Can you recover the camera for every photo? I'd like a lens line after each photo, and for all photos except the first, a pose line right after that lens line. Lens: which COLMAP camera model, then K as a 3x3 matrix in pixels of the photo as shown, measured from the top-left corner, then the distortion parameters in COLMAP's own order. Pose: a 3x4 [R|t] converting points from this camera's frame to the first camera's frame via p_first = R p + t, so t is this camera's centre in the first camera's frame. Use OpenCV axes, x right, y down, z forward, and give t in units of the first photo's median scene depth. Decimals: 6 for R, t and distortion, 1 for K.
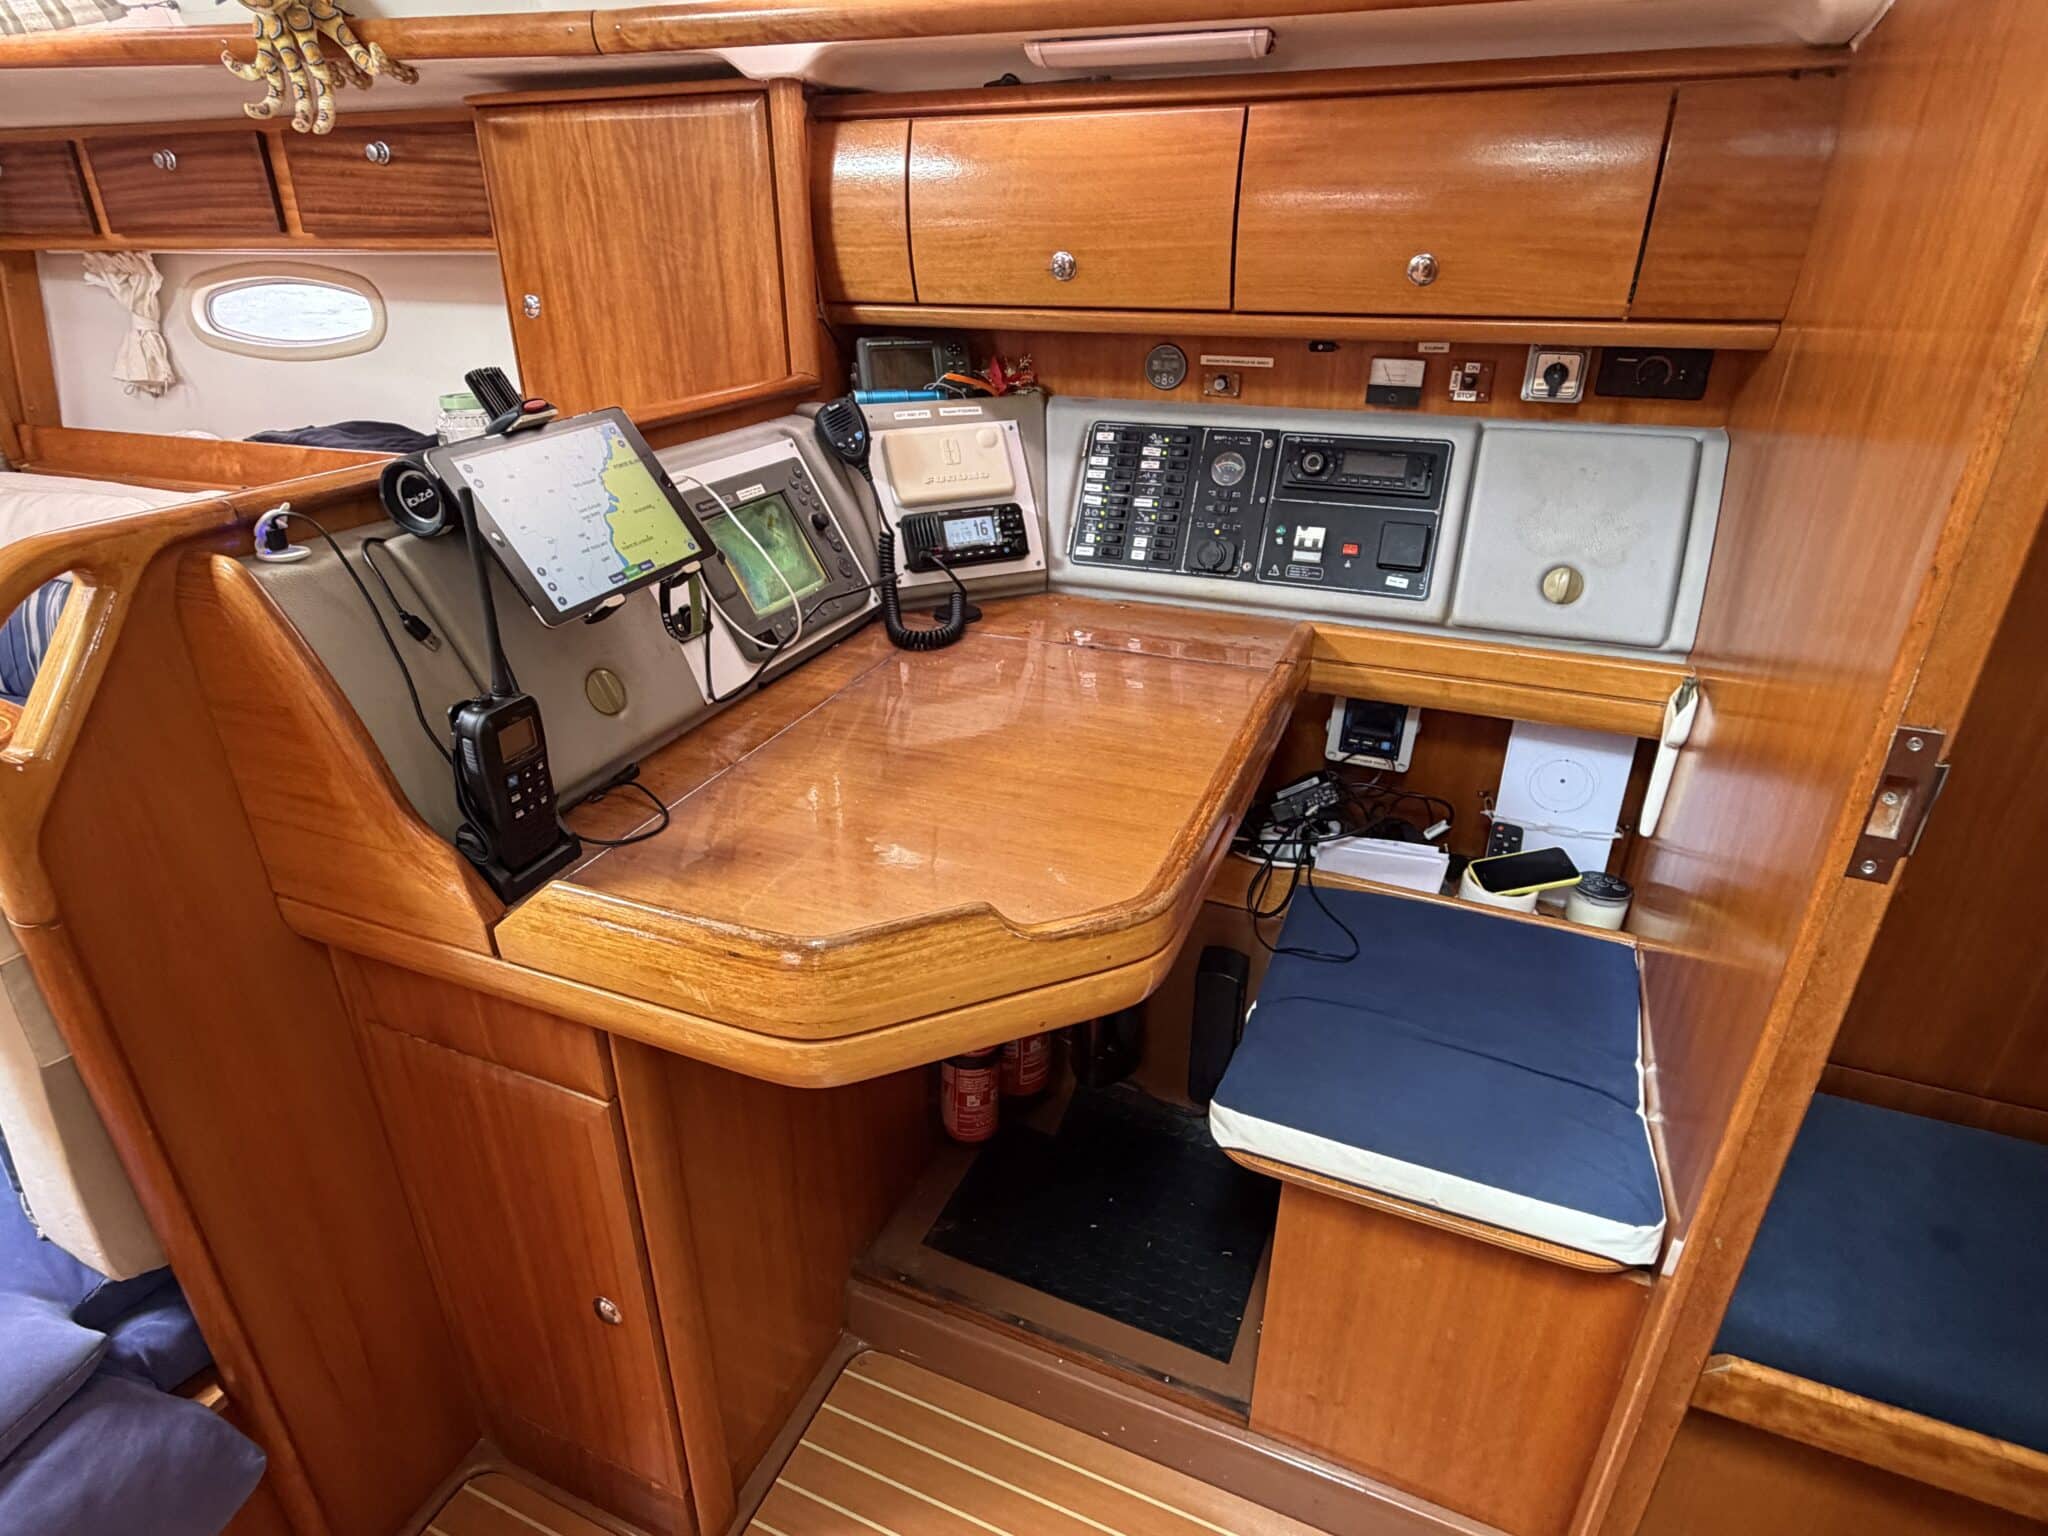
lens RADIAL K [[1124.7, 0, 1024.0], [0, 1124.7, 768.0], [0, 0, 1]] dist [-0.003939, -0.001711]
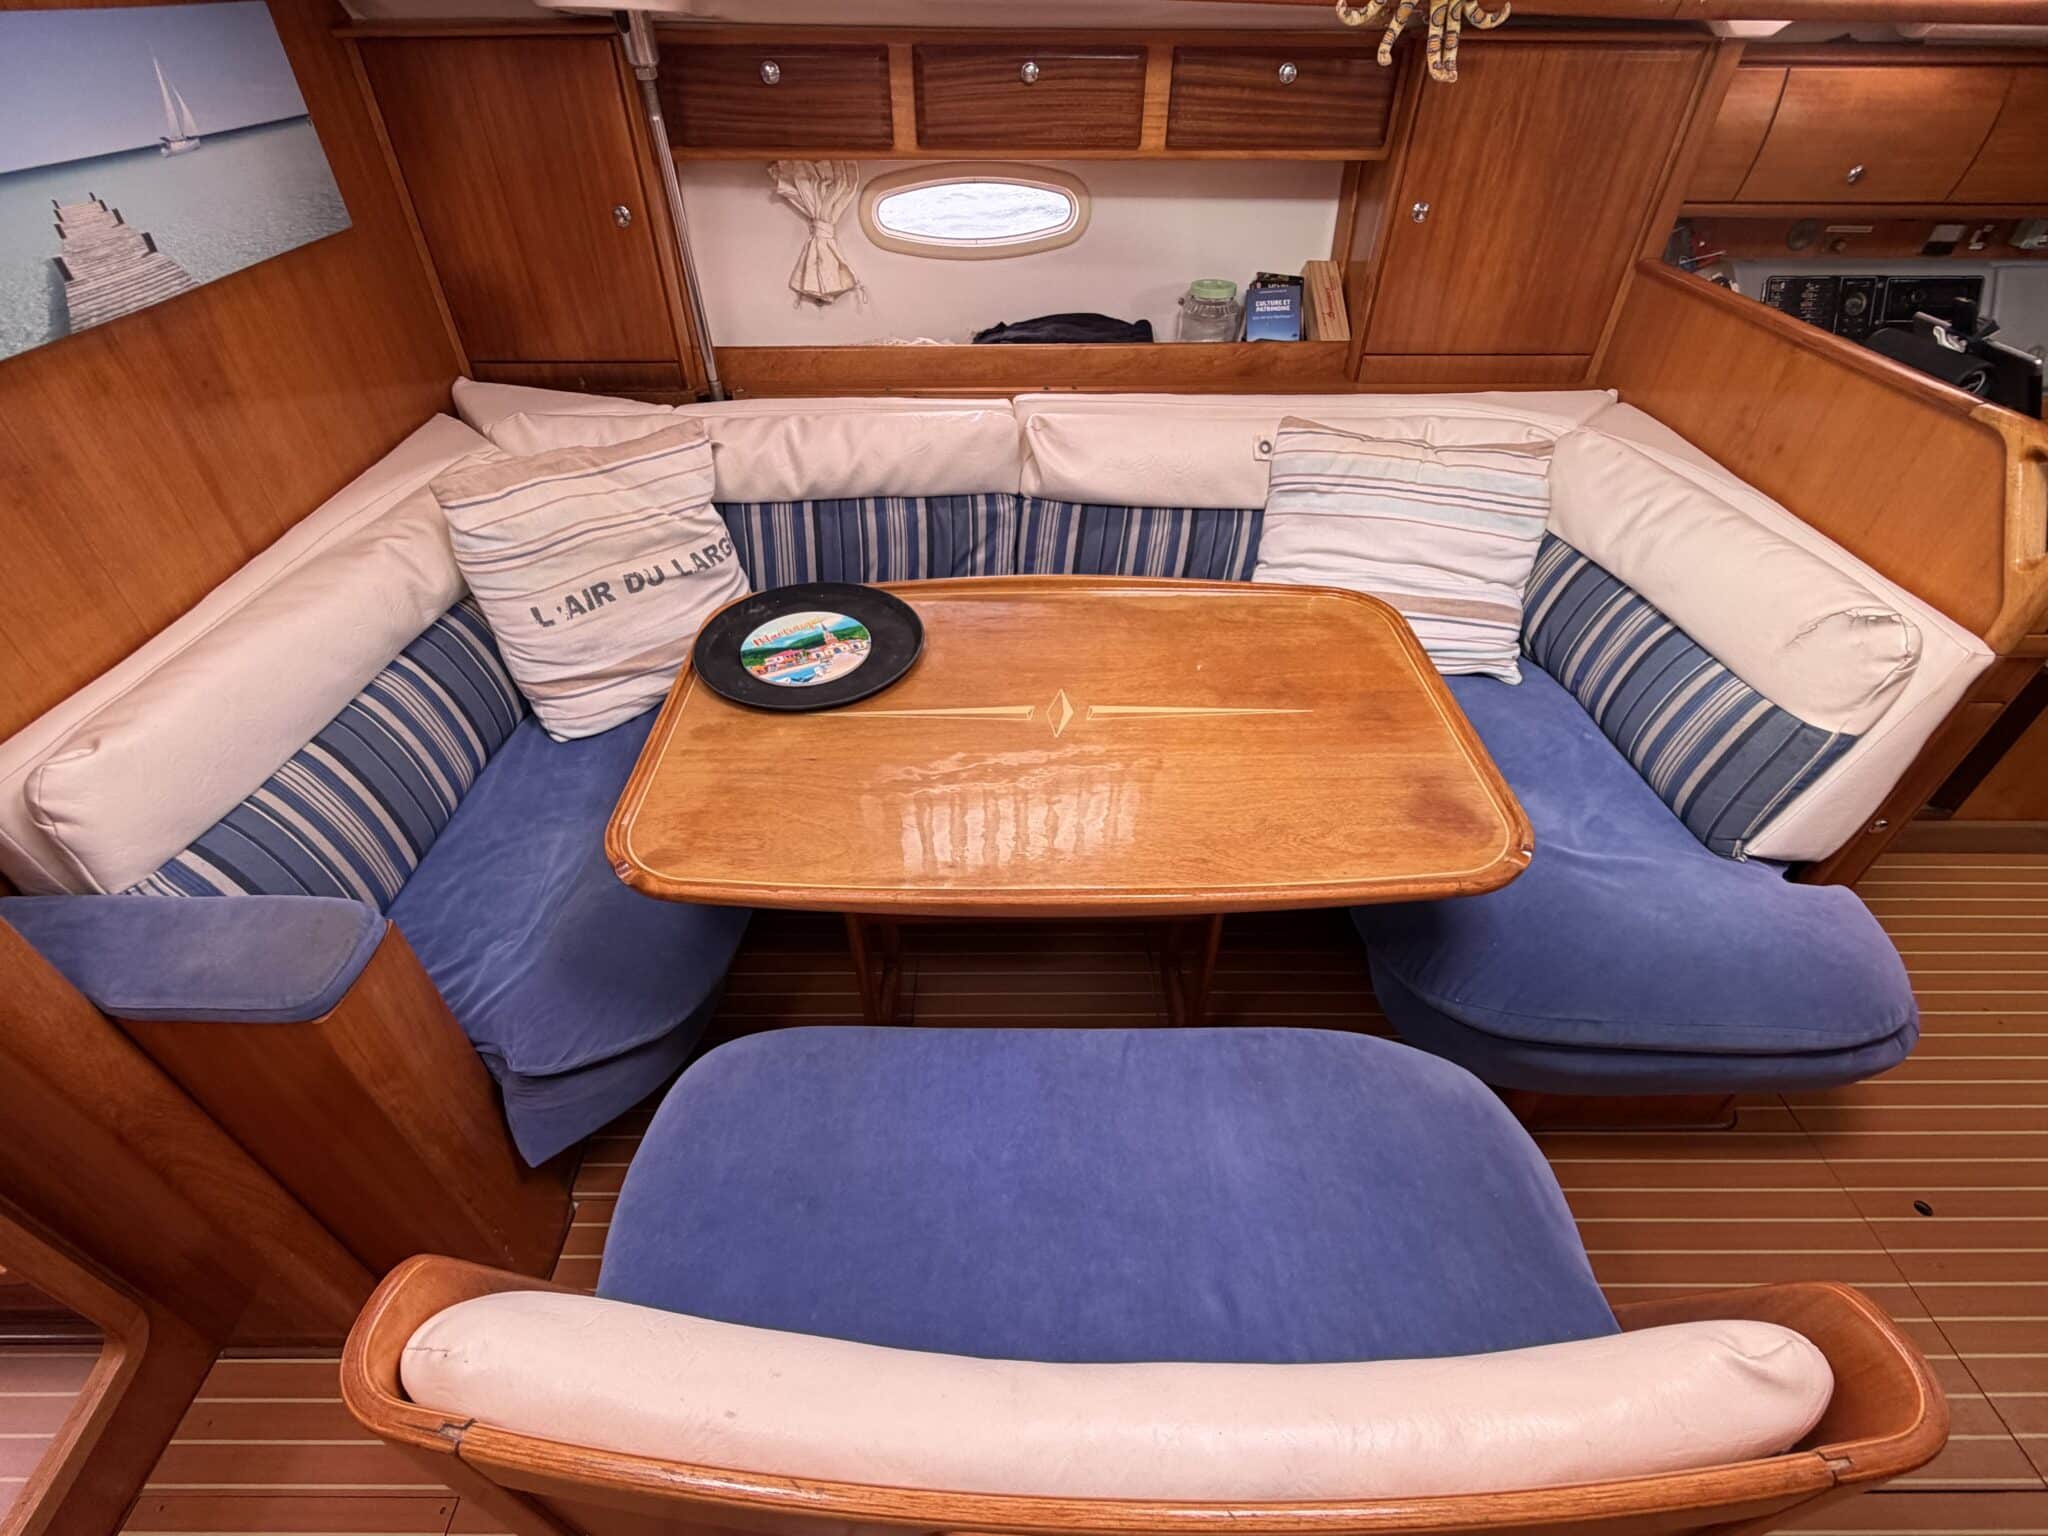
lens RADIAL K [[937.6, 0, 1024.0], [0, 937.6, 768.0], [0, 0, 1]] dist [-0.002928, -0.000362]
pose [[0.915993, -0.251997, 0.312177, -1.511905], [0.167015, 0.947004, 0.274389, -0.202255], [-0.364778, -0.199200, 0.909536, 0.076468]]
